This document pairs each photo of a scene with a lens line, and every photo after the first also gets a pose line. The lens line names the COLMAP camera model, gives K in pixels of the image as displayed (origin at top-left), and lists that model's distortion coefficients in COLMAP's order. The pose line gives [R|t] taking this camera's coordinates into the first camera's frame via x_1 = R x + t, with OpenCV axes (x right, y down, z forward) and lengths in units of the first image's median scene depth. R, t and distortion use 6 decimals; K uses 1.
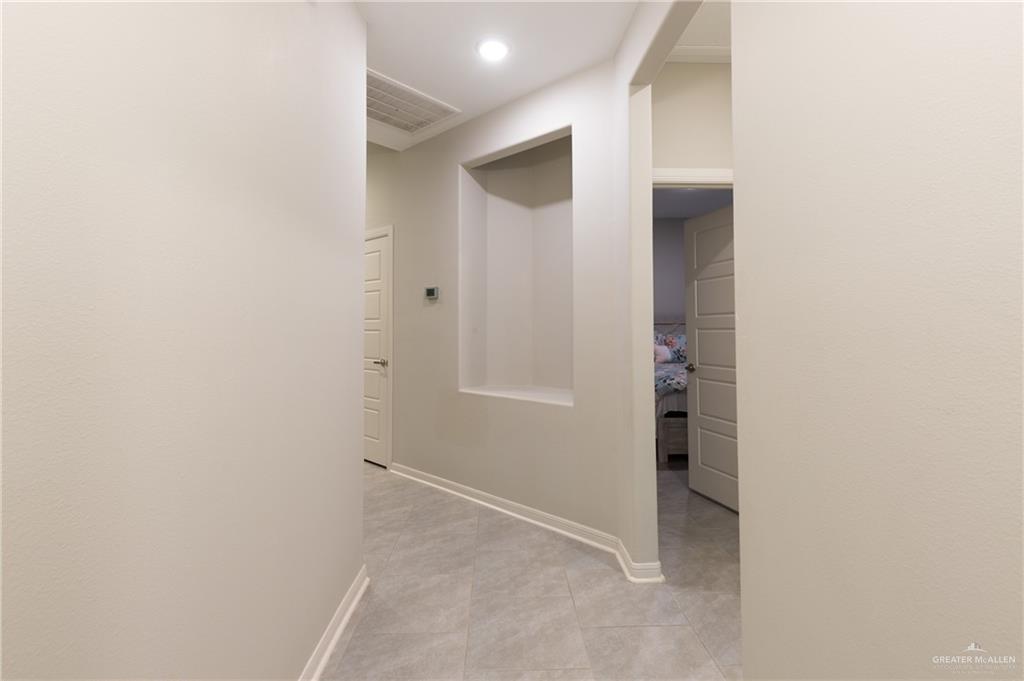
lens RADIAL K [[479.7, 0, 512.6], [0, 479.7, 335.8], [0, 0, 1]] dist [0.014652, 0.000055]
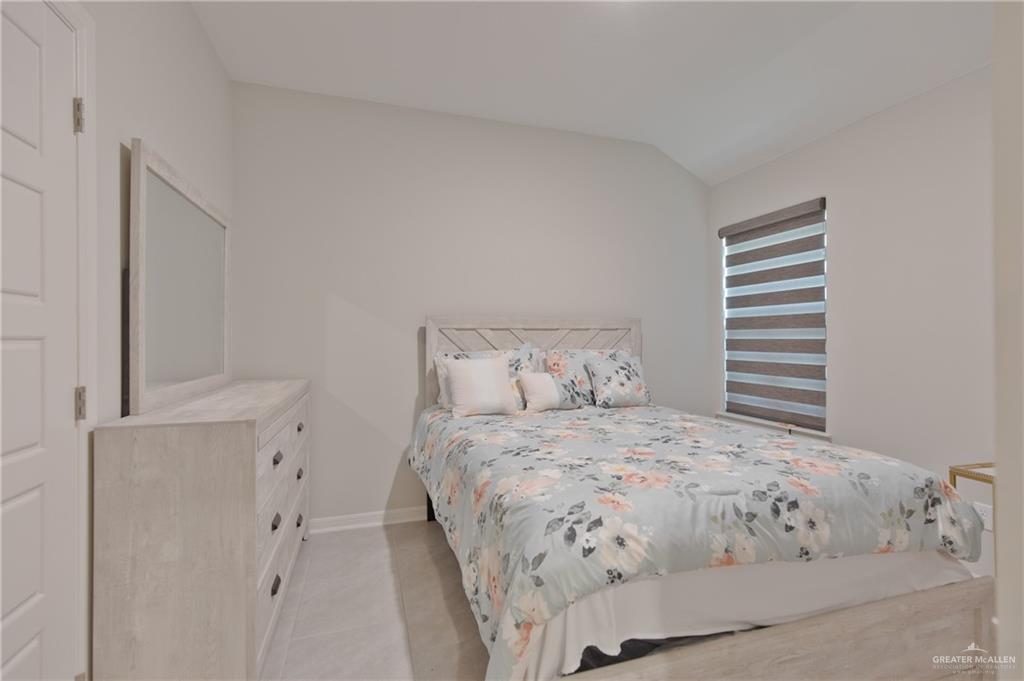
lens RADIAL K [[479.7, 0, 513.1], [0, 479.7, 340.8], [0, 0, 1]] dist [0.014652, 0.000055]
pose [[0.963122, 0.003450, 0.269042, 0.157310], [0.000035, 0.999916, -0.012947, -0.005235], [-0.269064, 0.012479, 0.963041, 0.549067]]
